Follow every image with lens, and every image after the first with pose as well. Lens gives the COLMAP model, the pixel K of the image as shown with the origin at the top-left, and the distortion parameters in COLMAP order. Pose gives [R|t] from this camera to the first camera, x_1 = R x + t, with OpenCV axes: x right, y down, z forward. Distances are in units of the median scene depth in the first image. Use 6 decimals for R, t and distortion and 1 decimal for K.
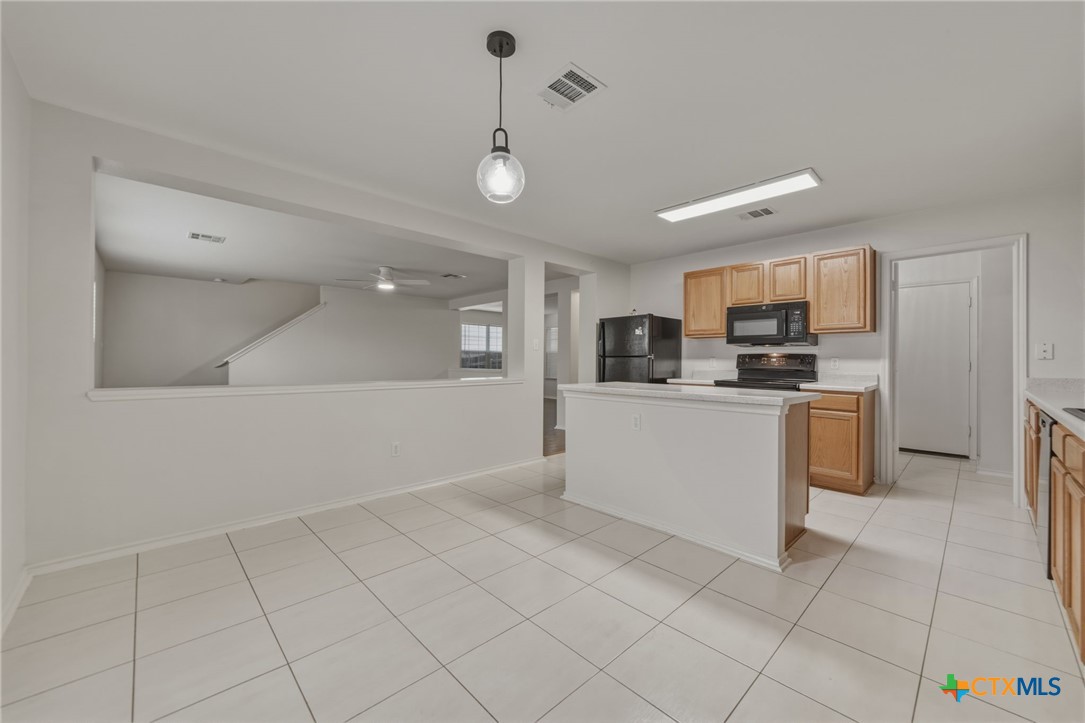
lens RADIAL K [[413.9, 0, 547.9], [0, 413.9, 359.9], [0, 0, 1]] dist [-0.000139, 0.000071]
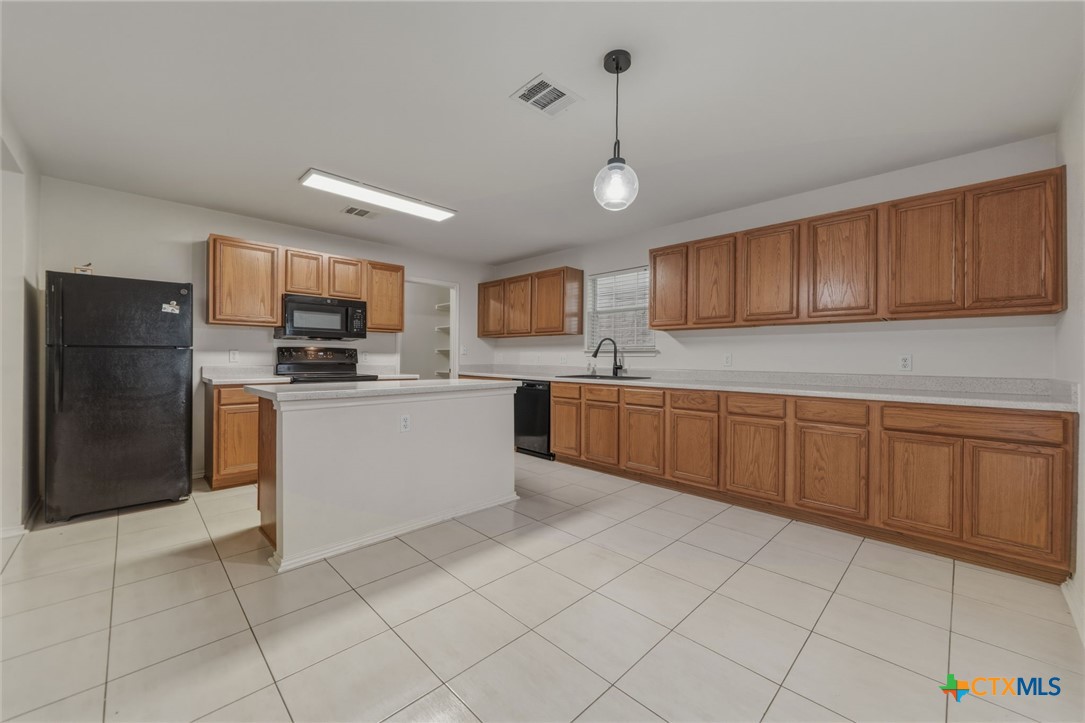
lens RADIAL K [[413.9, 0, 547.9], [0, 413.9, 359.9], [0, 0, 1]] dist [-0.000139, 0.000071]
pose [[-0.005245, -0.011756, 0.999917, -0.494386], [-0.009566, 0.999886, 0.011706, -0.001856], [-0.999940, -0.009504, -0.005357, 0.491084]]
